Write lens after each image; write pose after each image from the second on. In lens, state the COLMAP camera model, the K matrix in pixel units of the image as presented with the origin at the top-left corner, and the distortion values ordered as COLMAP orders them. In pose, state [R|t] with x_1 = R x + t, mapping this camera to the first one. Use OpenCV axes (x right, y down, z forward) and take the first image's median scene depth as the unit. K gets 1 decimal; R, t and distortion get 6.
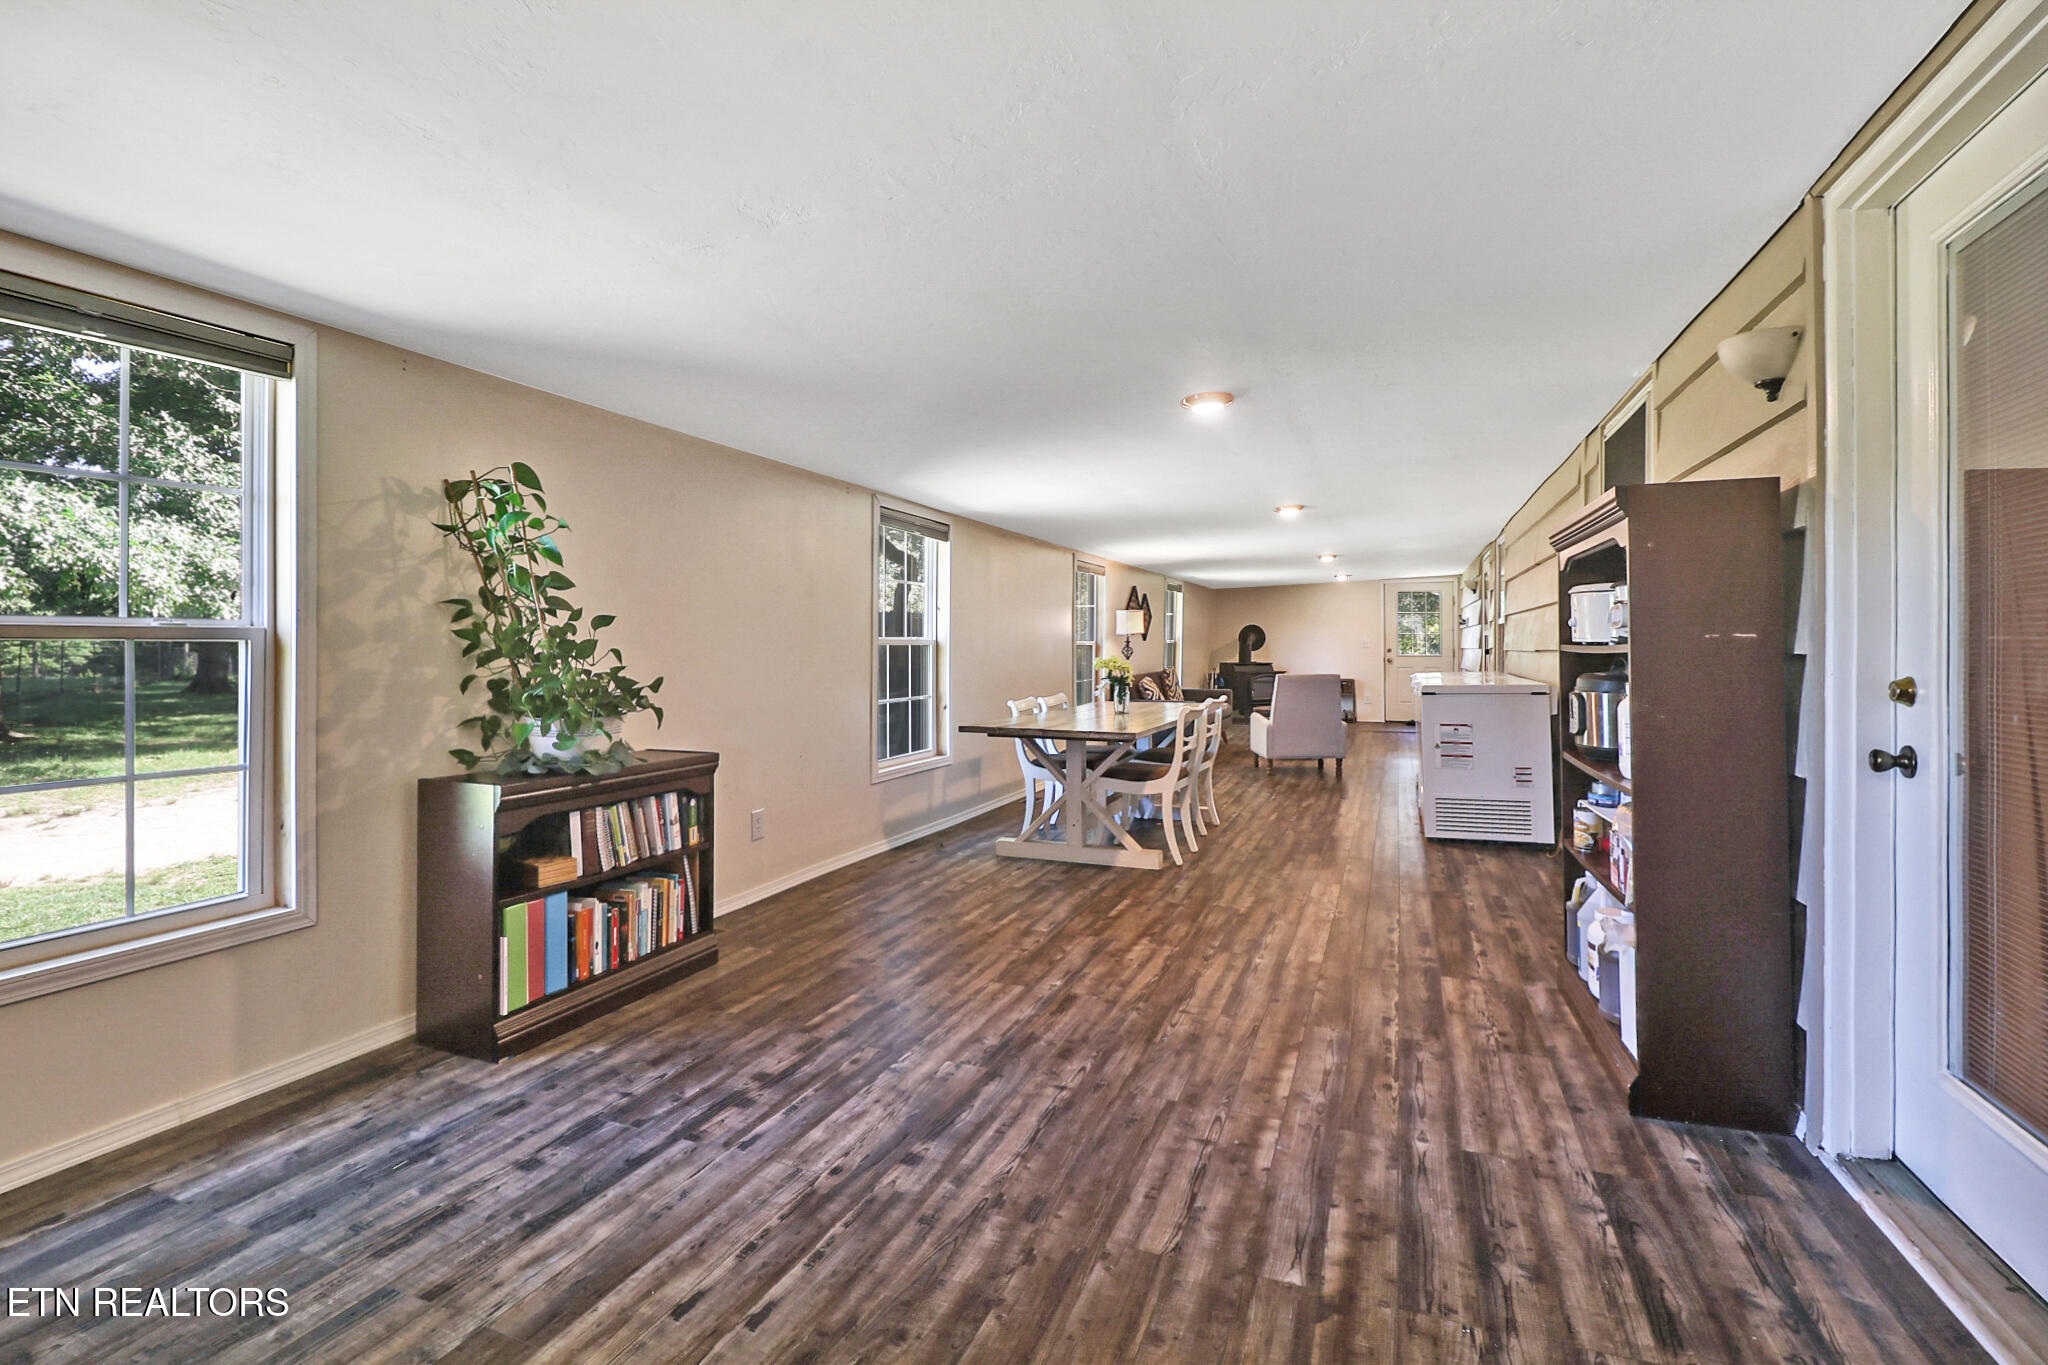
lens RADIAL K [[949.2, 0, 1049.6], [0, 949.2, 655.0], [0, 0, 1]] dist [-0.011780, -0.002129]
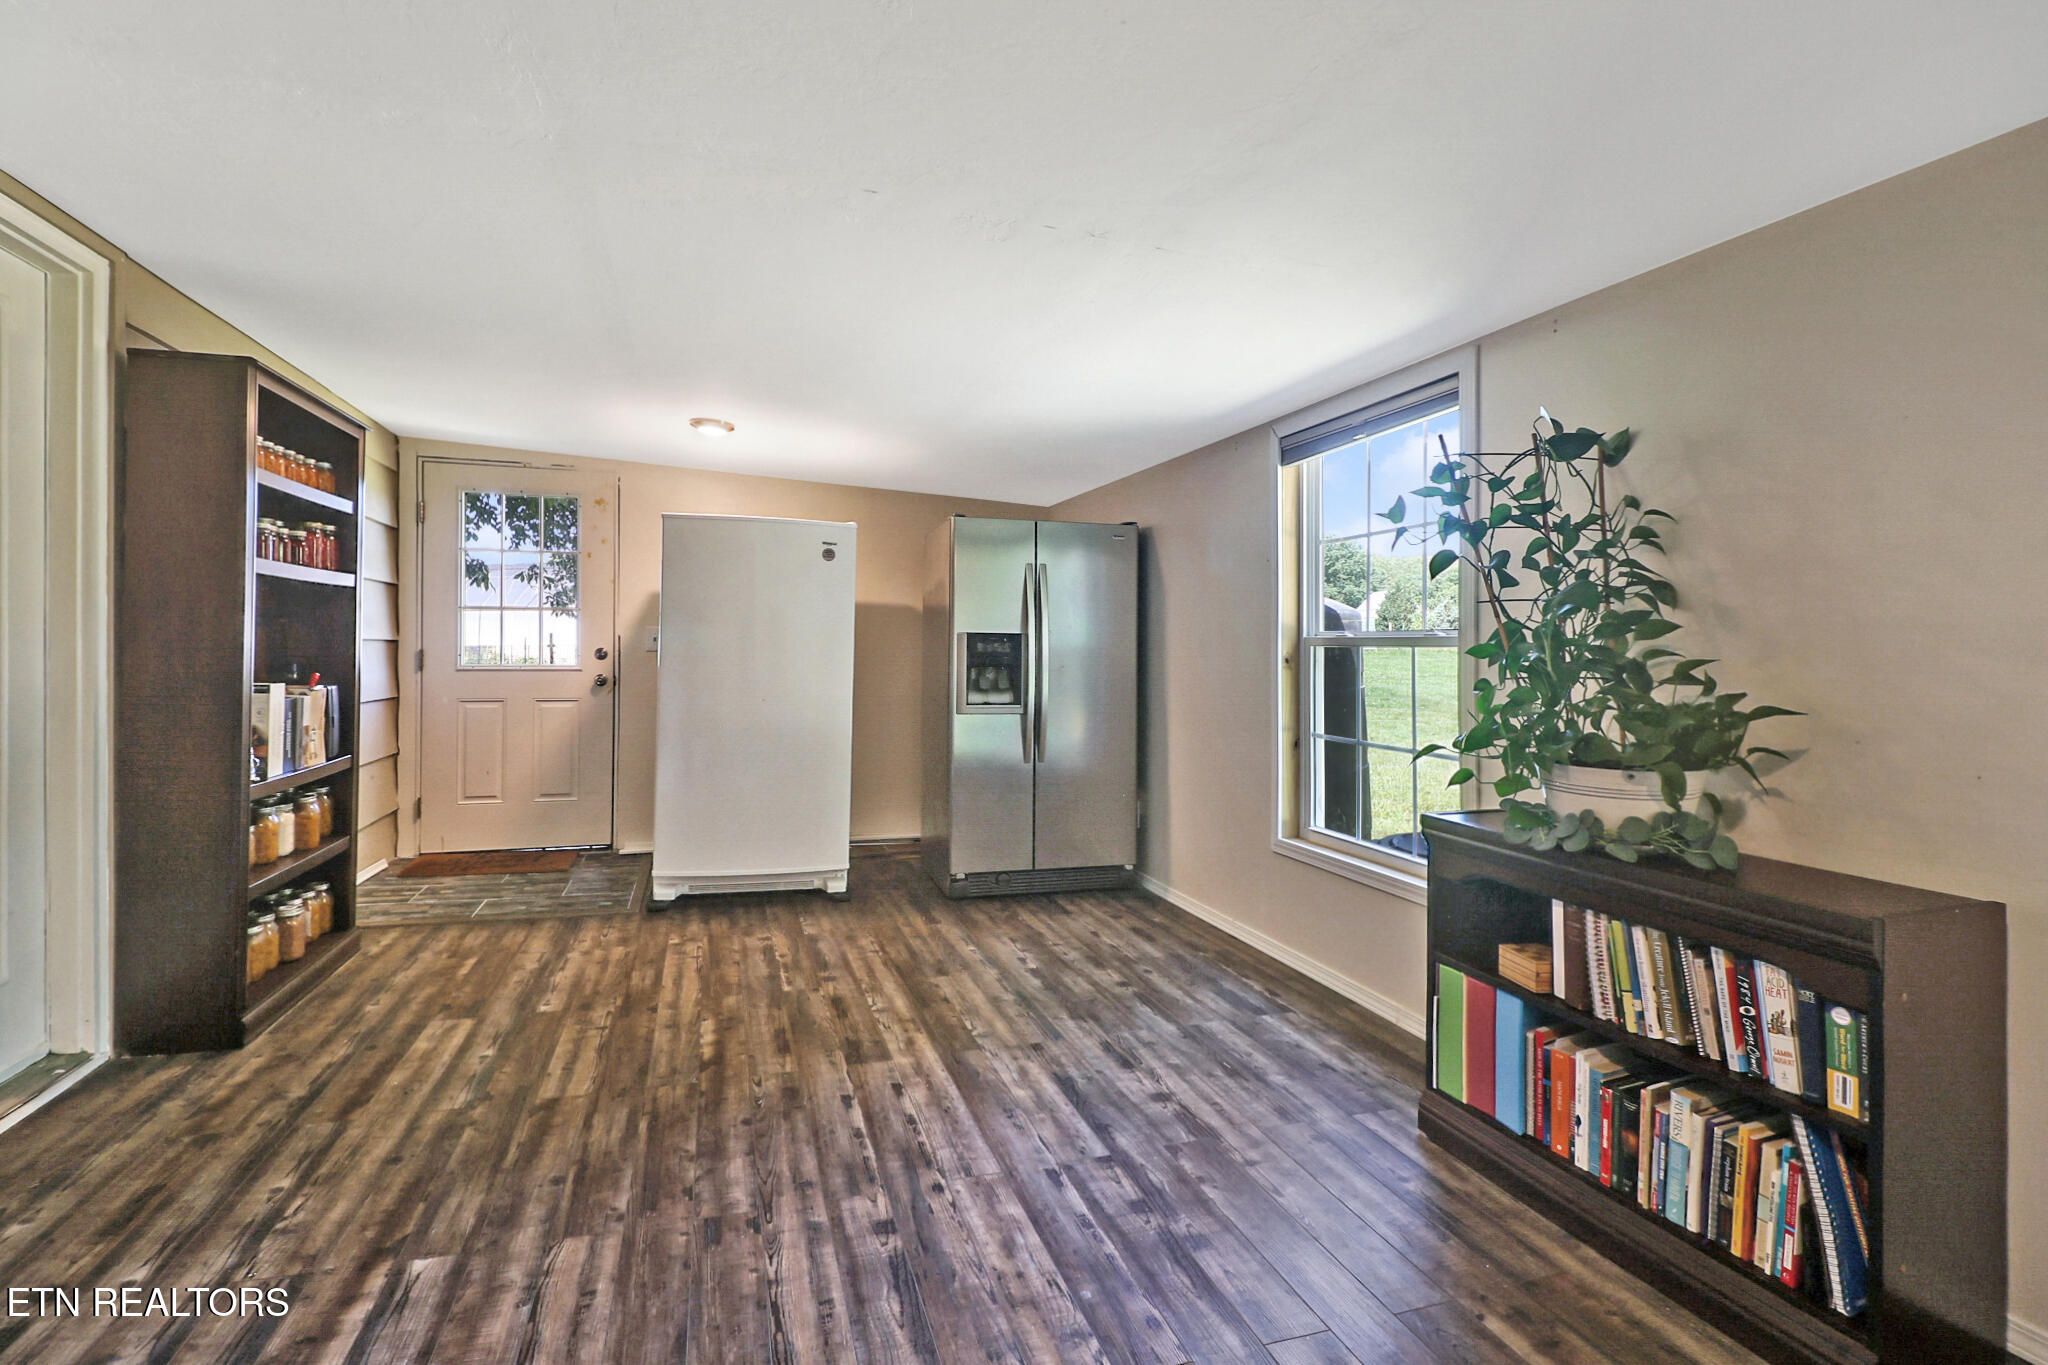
lens RADIAL K [[949.2, 0, 1023.3], [0, 949.2, 678.0], [0, 0, 1]] dist [-0.011780, -0.002129]
pose [[-0.789896, 0.007815, -0.613191, 0.304475], [-0.013291, 0.999466, 0.029859, -0.011940], [0.613097, 0.031735, -0.789370, 1.840075]]
